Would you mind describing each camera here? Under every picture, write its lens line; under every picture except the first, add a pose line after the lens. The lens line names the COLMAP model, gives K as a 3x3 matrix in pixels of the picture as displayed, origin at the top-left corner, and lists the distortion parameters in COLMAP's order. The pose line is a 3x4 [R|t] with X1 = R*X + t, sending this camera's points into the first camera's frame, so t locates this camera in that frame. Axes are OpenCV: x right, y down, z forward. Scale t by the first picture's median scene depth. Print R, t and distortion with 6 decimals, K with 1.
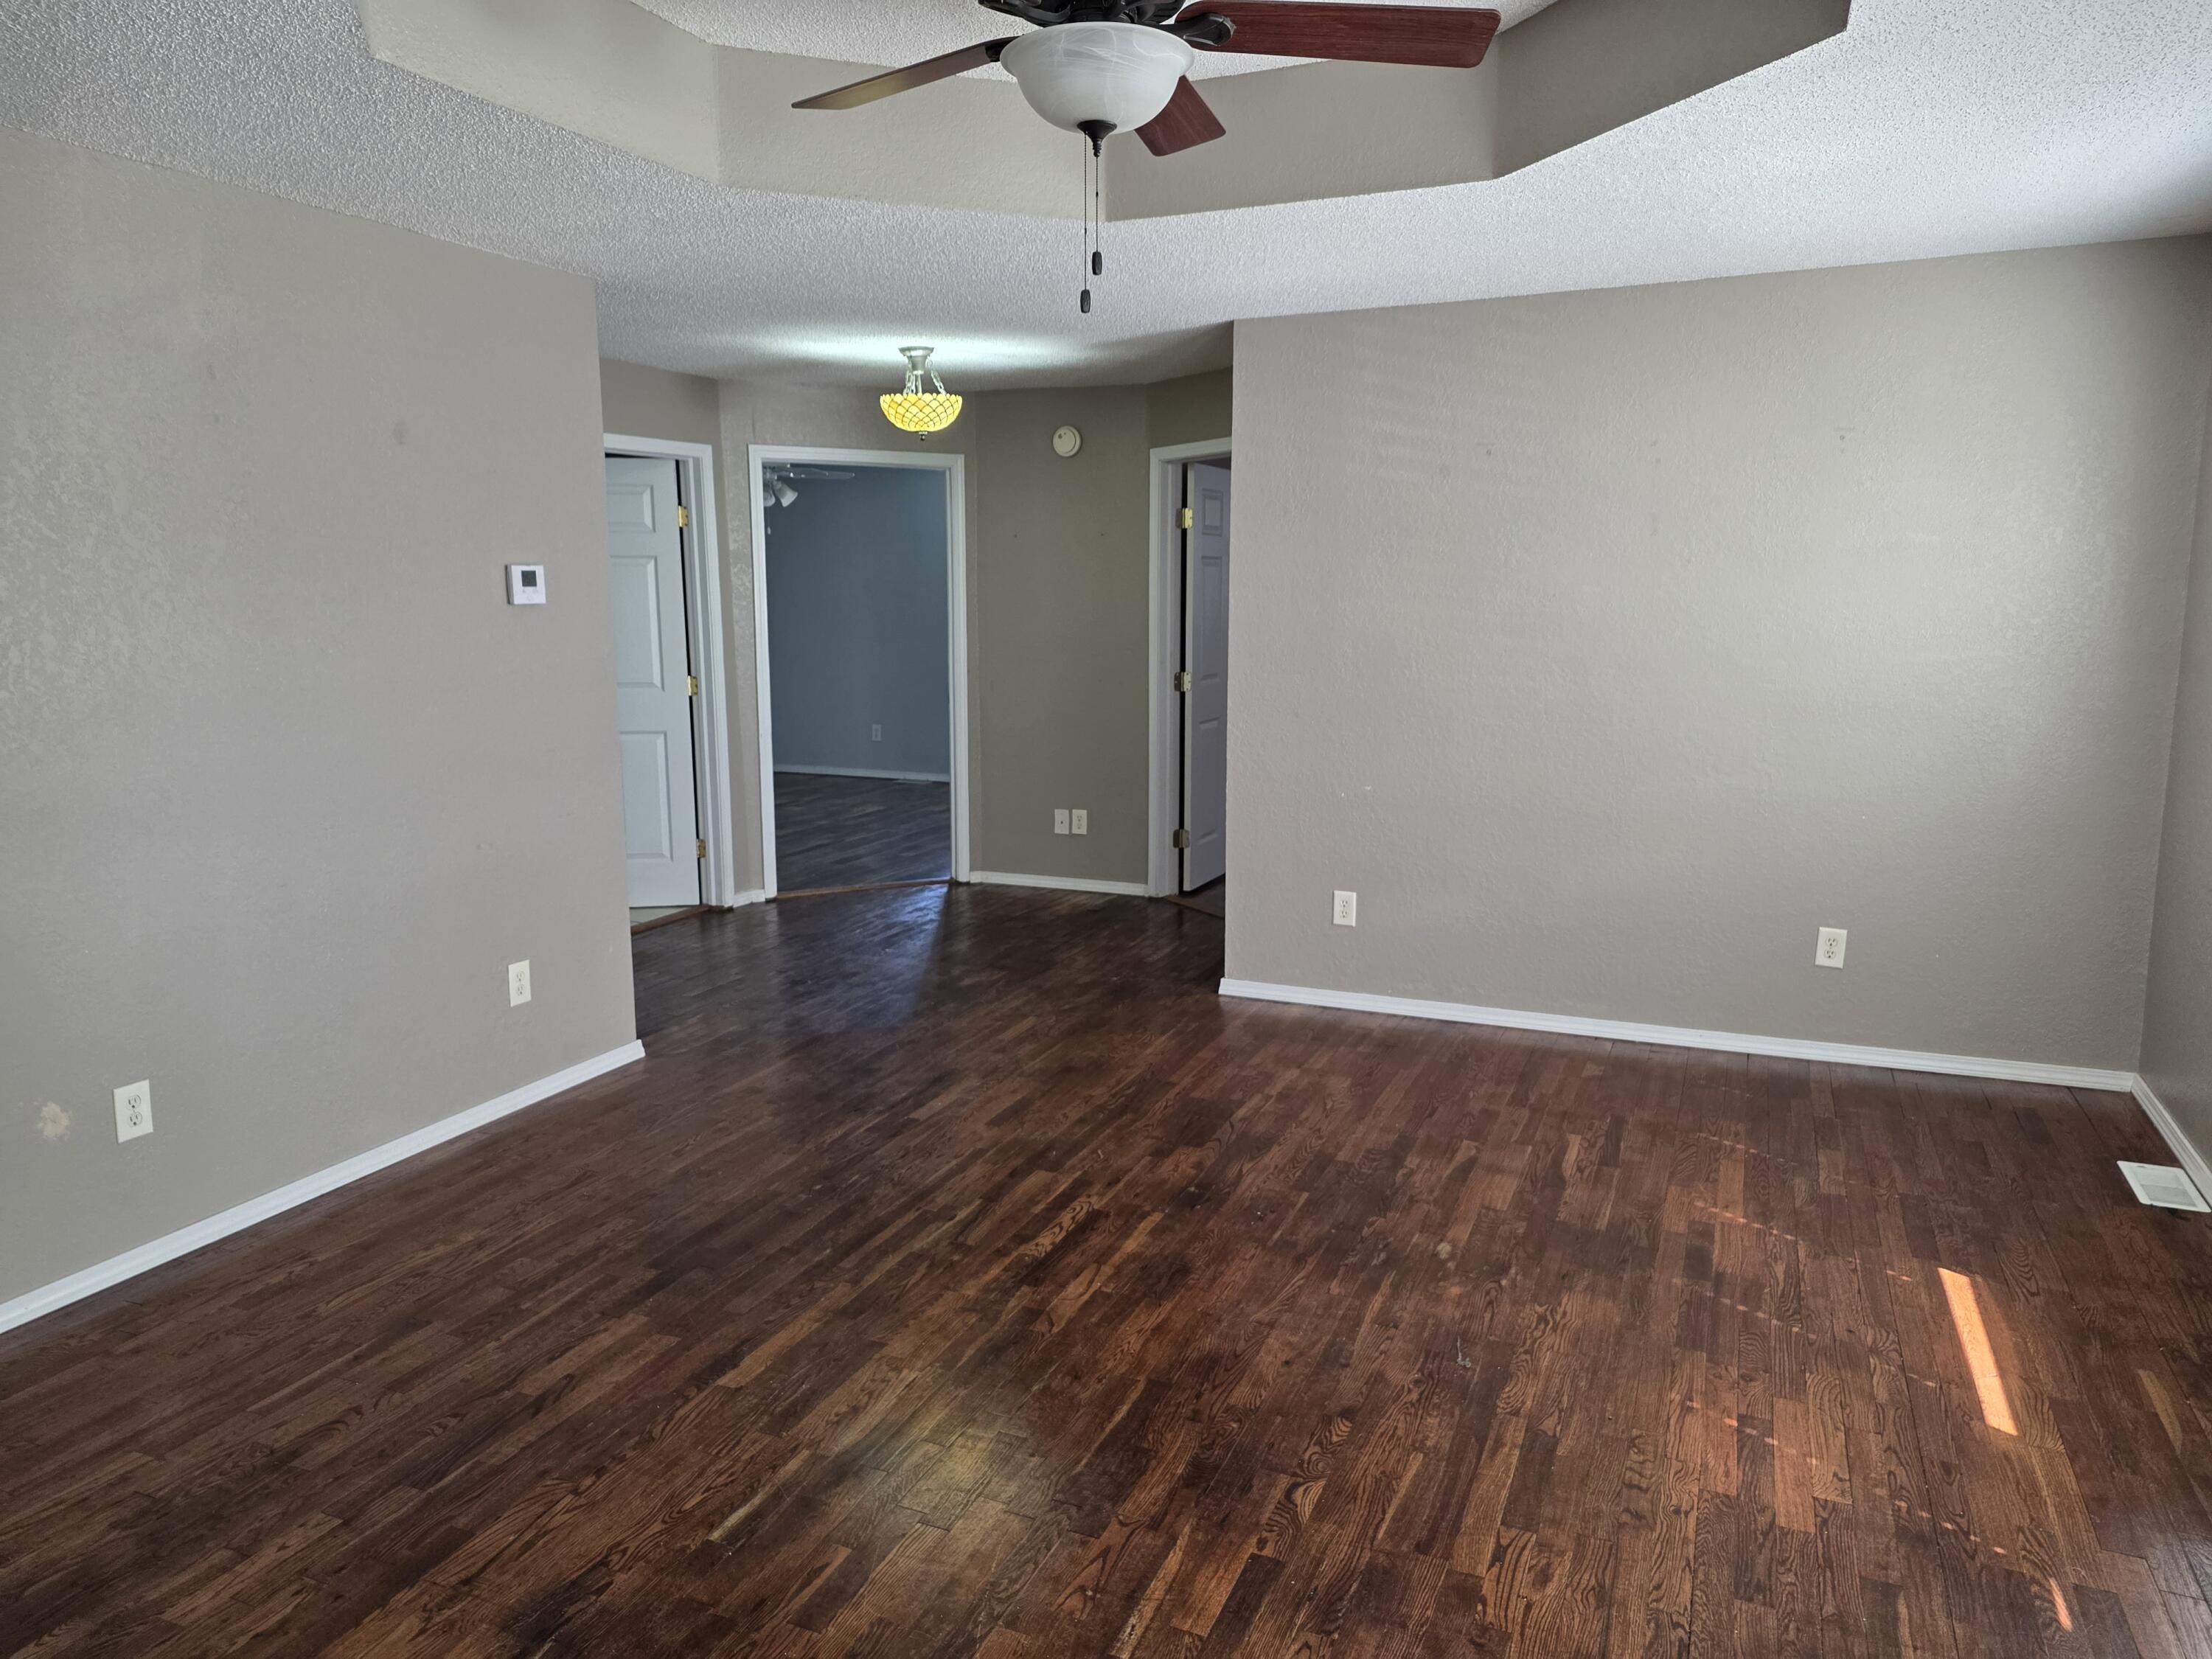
lens RADIAL K [[1481.9, 0, 1113.7], [0, 1481.9, 825.2], [0, 0, 1]] dist [0.056082, -0.037002]
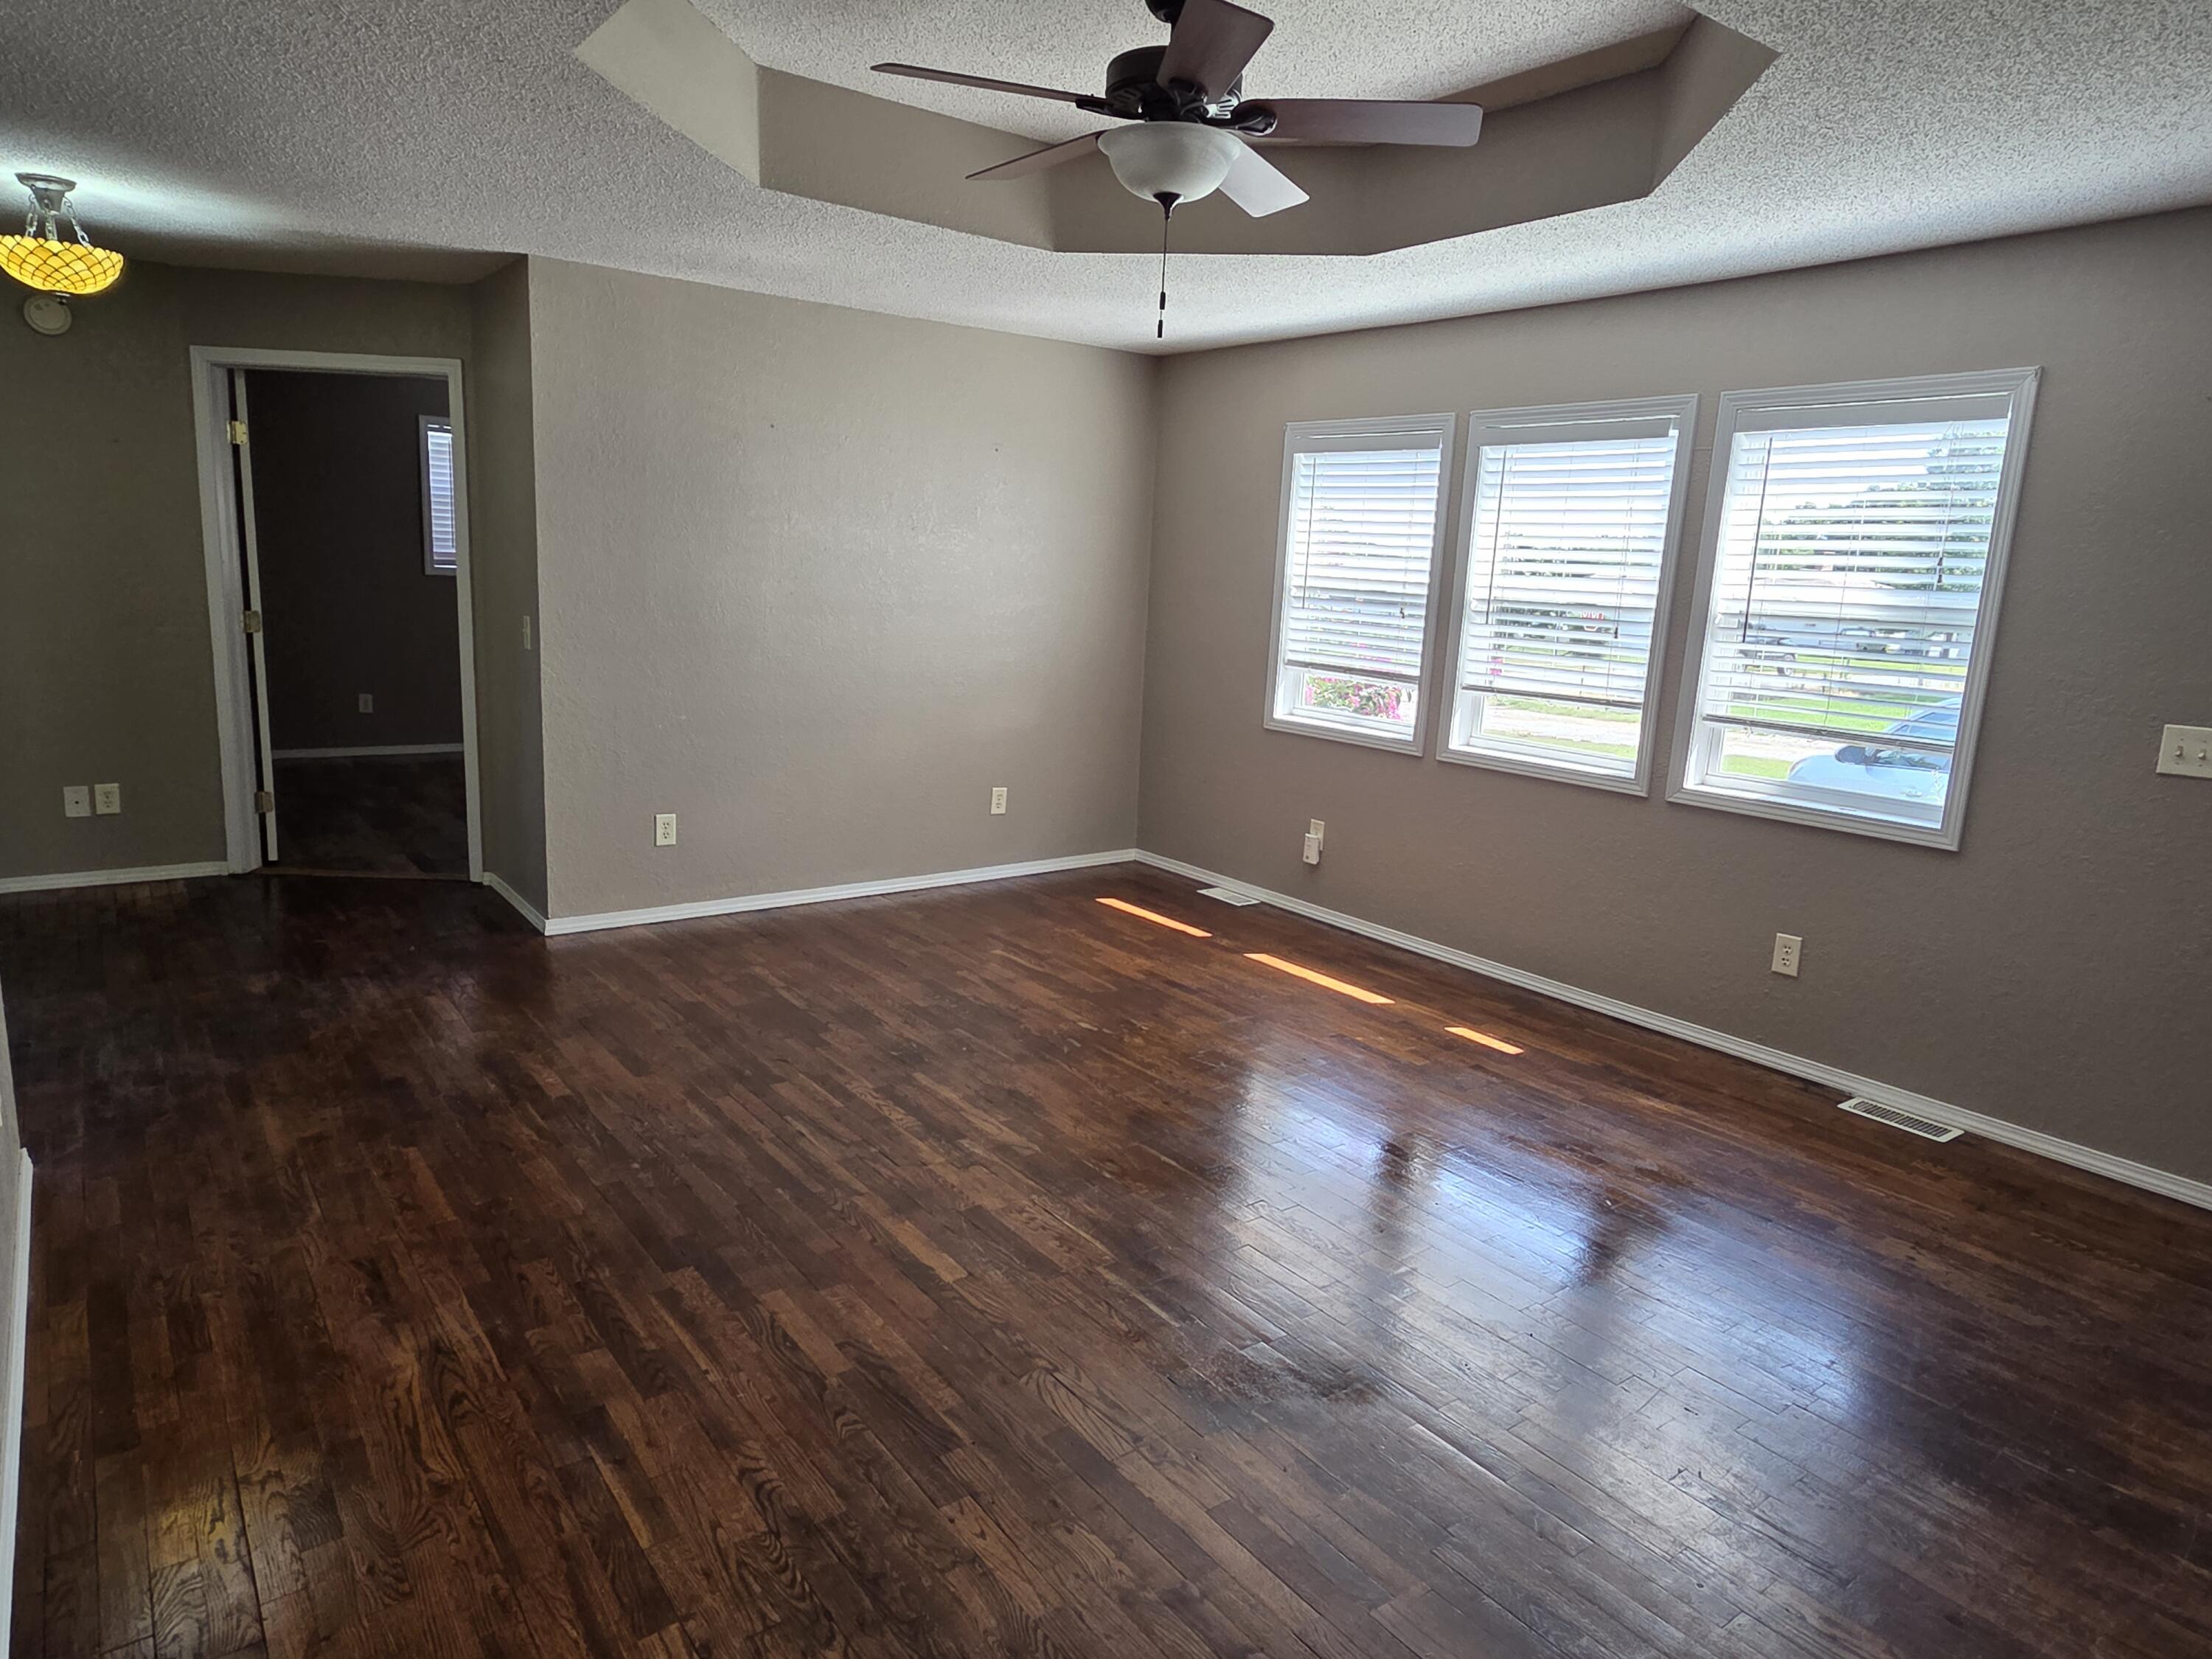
lens RADIAL K [[1348.7, 0, 1107.3], [0, 1348.7, 827.8], [0, 0, 1]] dist [0.019613, -0.003403]
pose [[0.492966, -0.141162, 0.858521, -0.850015], [0.091379, 0.989693, 0.110260, -0.040361], [-0.865237, 0.024096, 0.500784, 0.345531]]
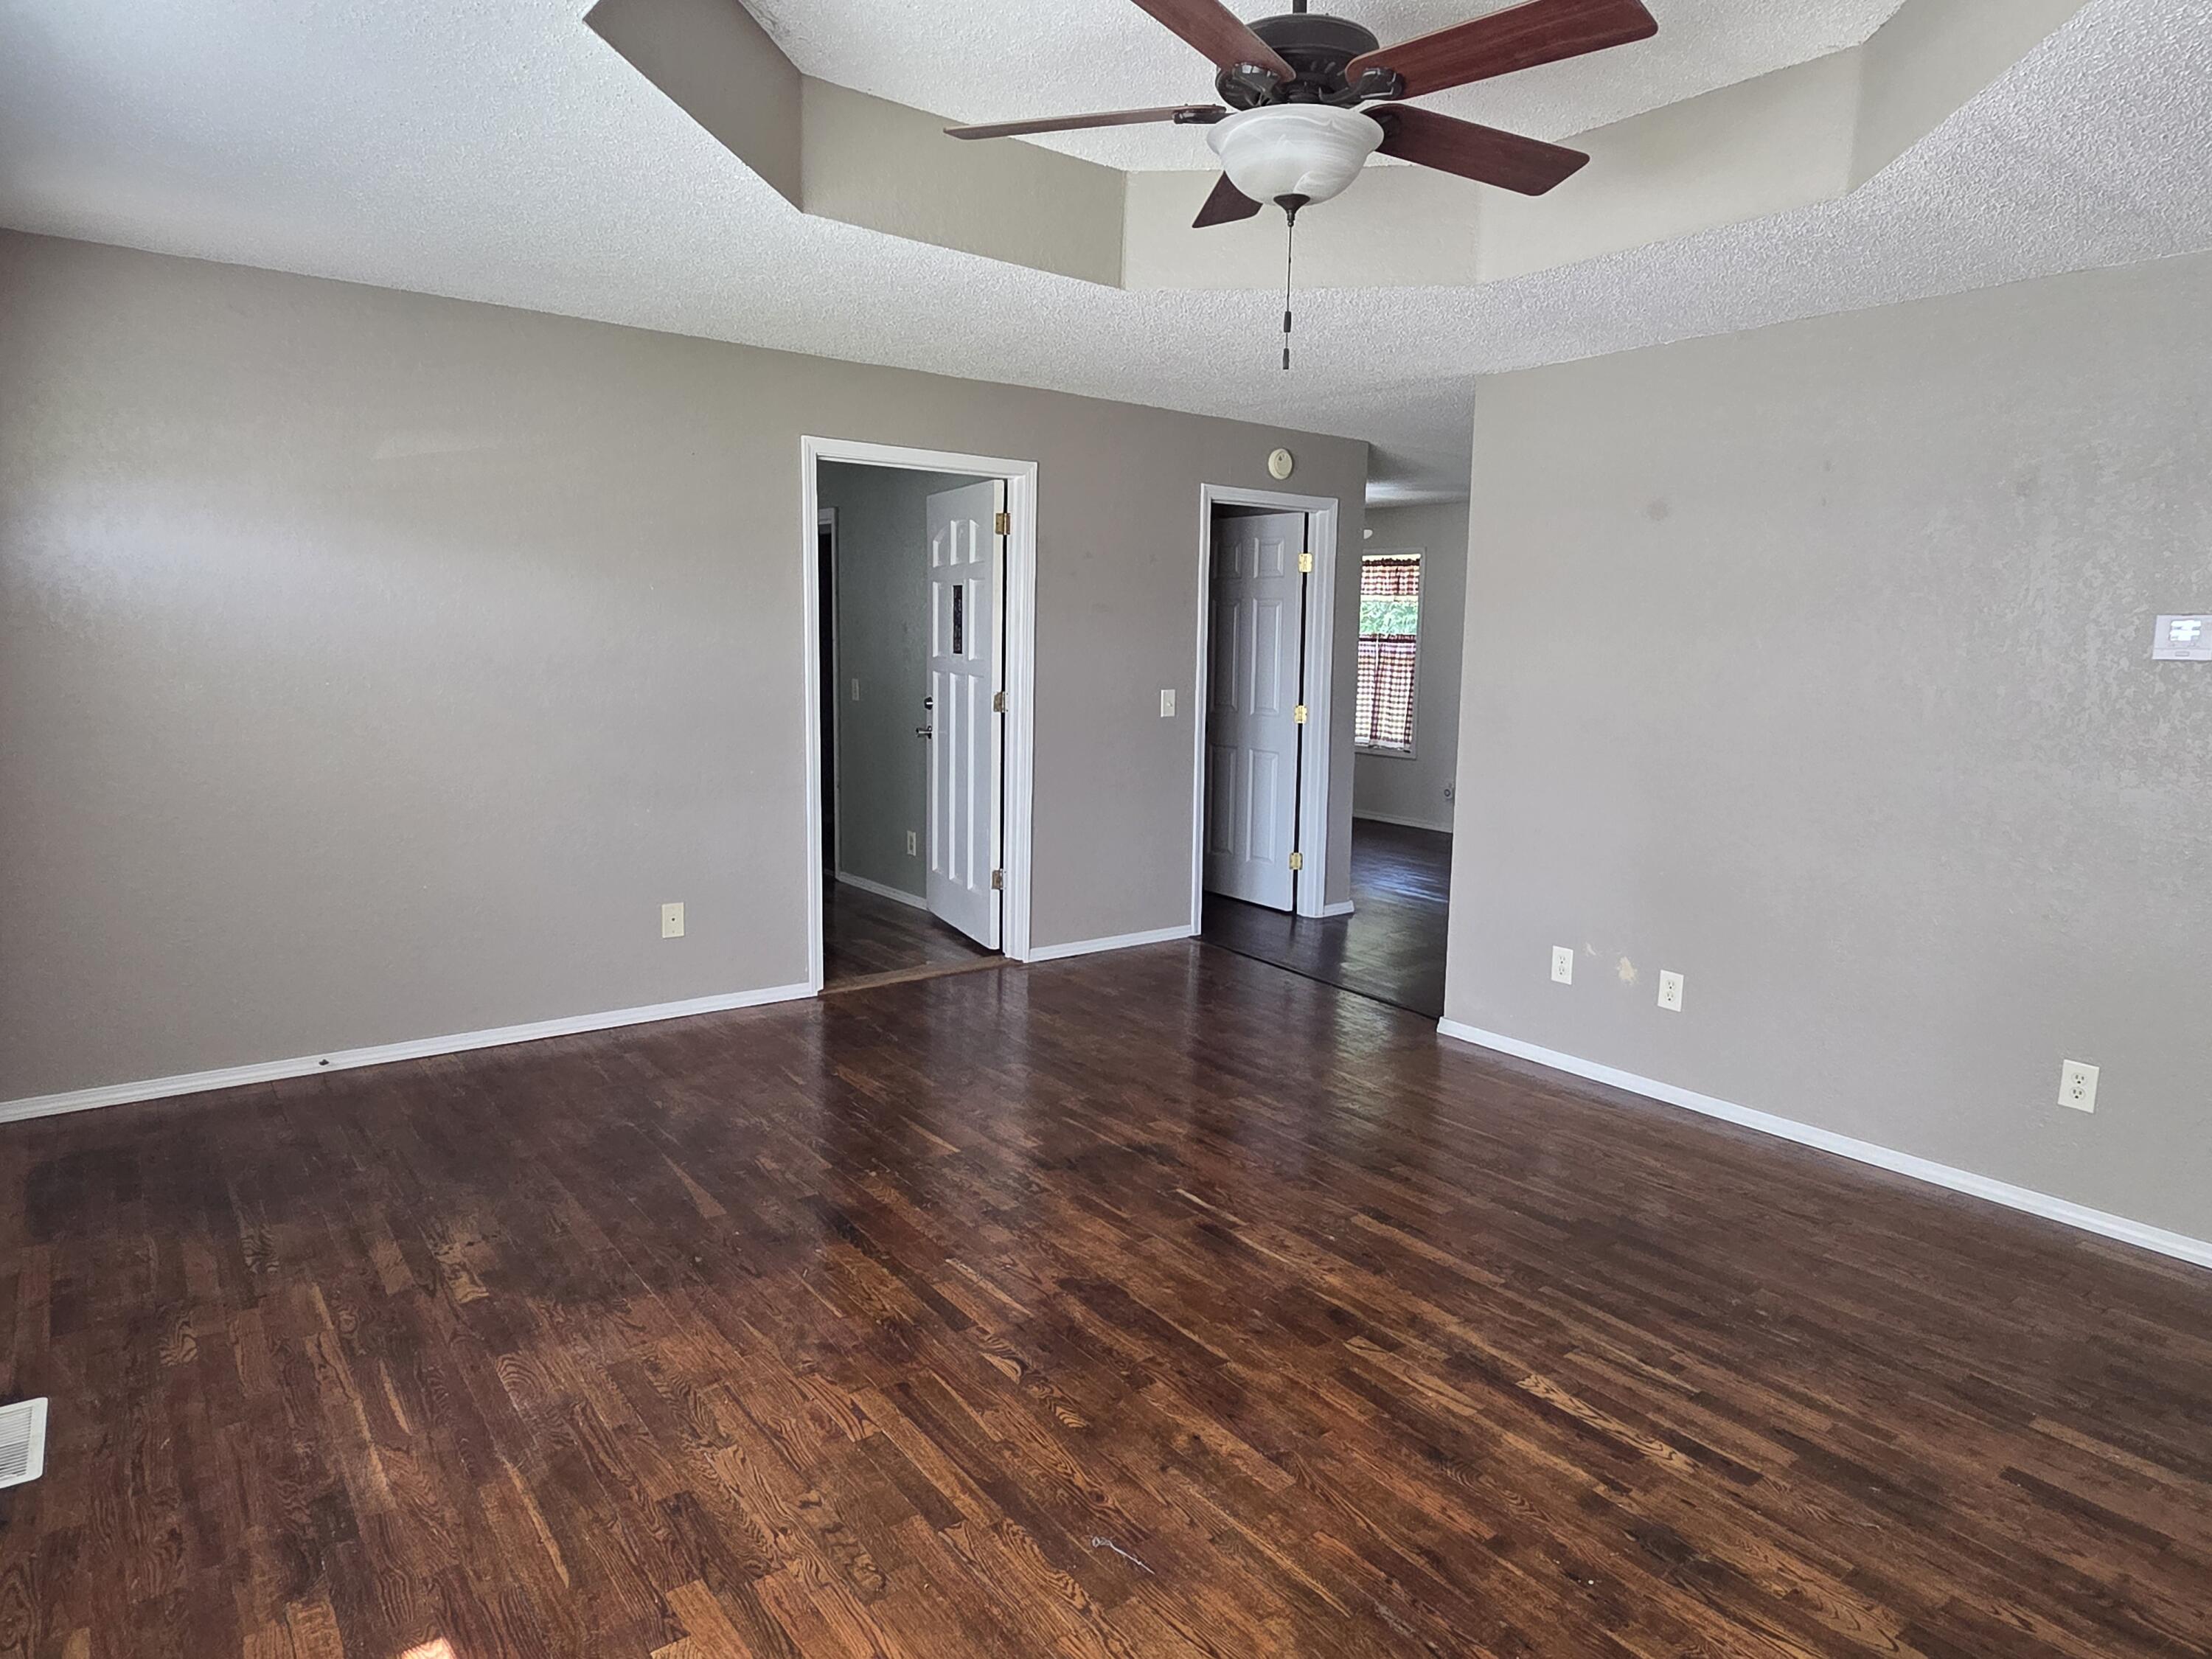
lens RADIAL K [[1348.7, 0, 1109.7], [0, 1348.7, 831.2], [0, 0, 1]] dist [0.019613, -0.003403]
pose [[-0.492907, 0.119377, -0.861853, 0.723112], [-0.159834, 0.961263, 0.224558, -0.165058], [0.855275, 0.248439, -0.454733, 1.082564]]
